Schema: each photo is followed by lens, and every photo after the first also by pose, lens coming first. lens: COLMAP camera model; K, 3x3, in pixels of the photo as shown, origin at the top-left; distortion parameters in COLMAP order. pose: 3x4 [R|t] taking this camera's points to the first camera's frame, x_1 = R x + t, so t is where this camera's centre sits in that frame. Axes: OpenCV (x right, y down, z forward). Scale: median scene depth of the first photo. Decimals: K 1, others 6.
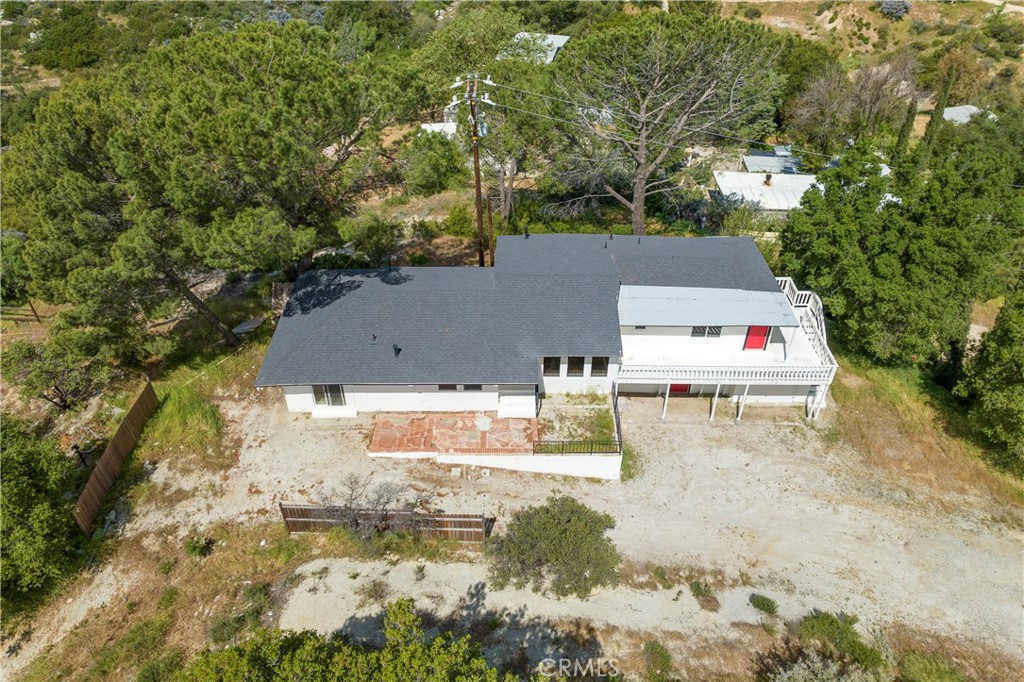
lens RADIAL K [[725.6, 0, 509.2], [0, 725.6, 336.2], [0, 0, 1]] dist [-0.062950, 0.039446]
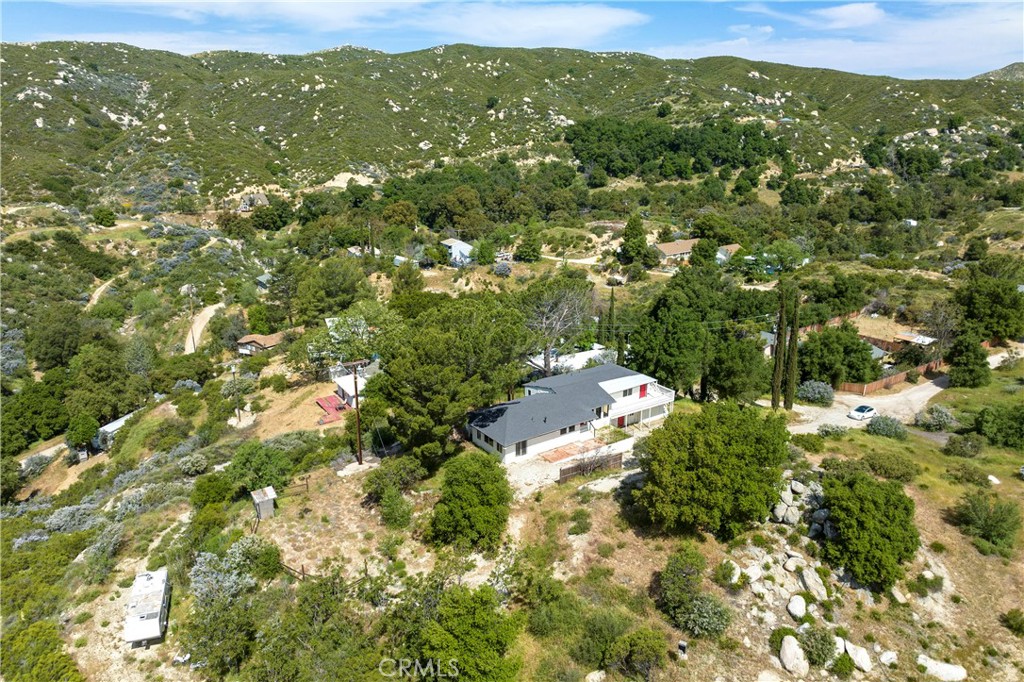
lens RADIAL K [[725.6, 0, 509.2], [0, 725.6, 336.2], [0, 0, 1]] dist [-0.062950, 0.039446]
pose [[0.814889, -0.175957, 0.552263, -1.533083], [0.365107, 0.895842, -0.253306, 0.331254], [-0.450170, 0.408052, 0.794255, -0.931184]]
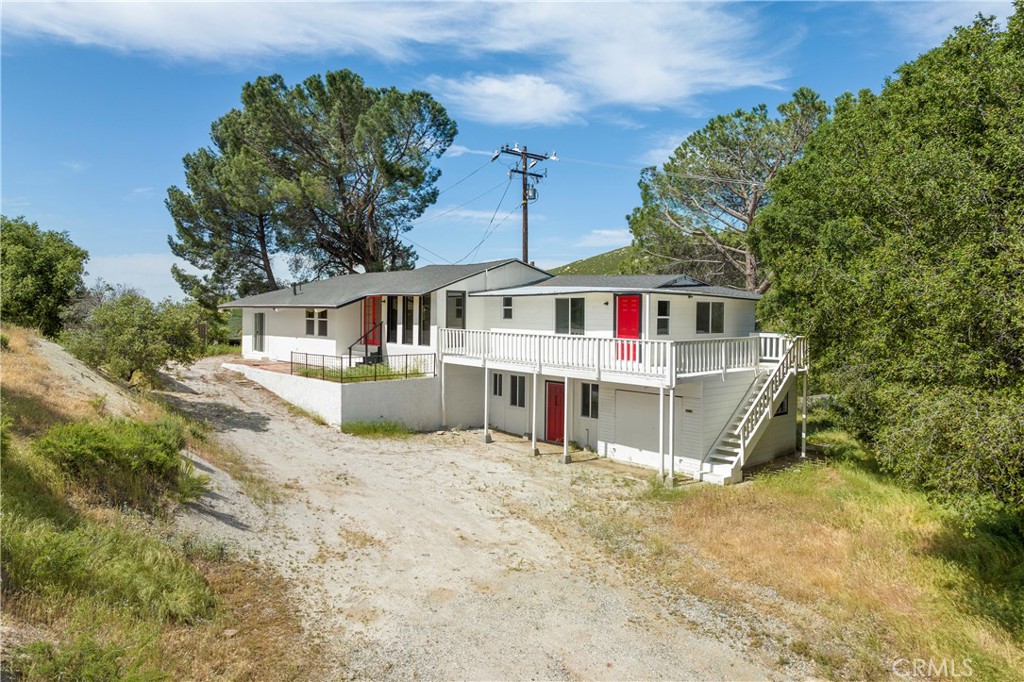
lens RADIAL K [[725.6, 0, 509.2], [0, 725.6, 336.2], [0, 0, 1]] dist [-0.062950, 0.039446]
pose [[0.669904, 0.033924, -0.741673, 0.861453], [-0.473382, 0.789082, -0.391482, 0.349407], [0.571960, 0.613350, 0.544668, 0.665504]]
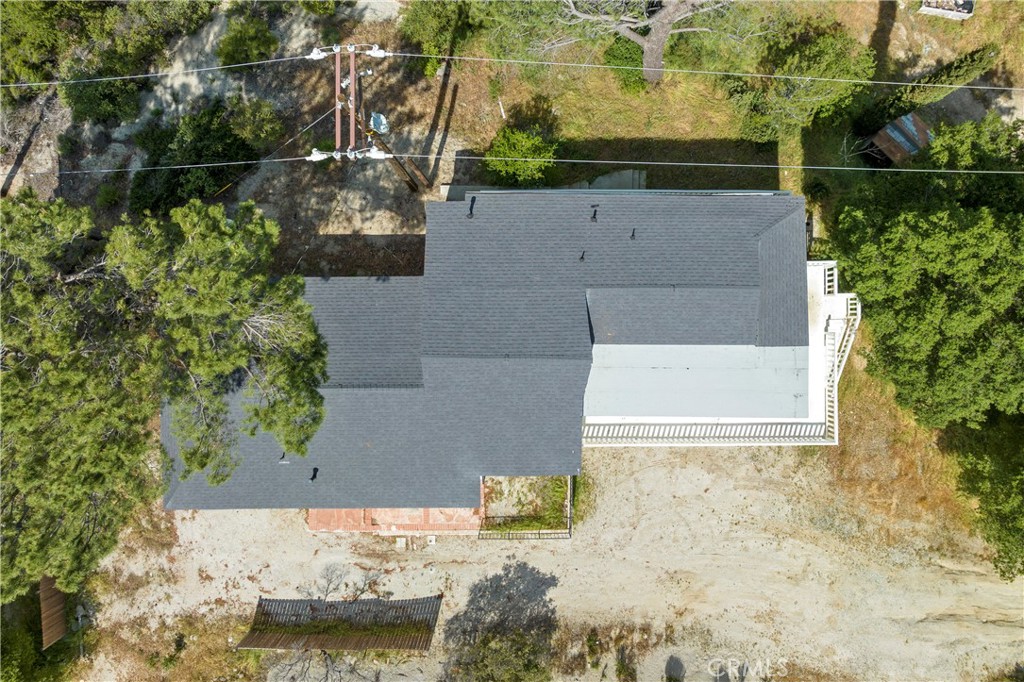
lens RADIAL K [[725.6, 0, 509.2], [0, 725.6, 336.2], [0, 0, 1]] dist [-0.062950, 0.039446]
pose [[0.999975, -0.005712, -0.004226, 0.080659], [0.006848, 0.616210, 0.787552, -0.769161], [-0.001894, -0.787561, 0.616234, 0.626418]]
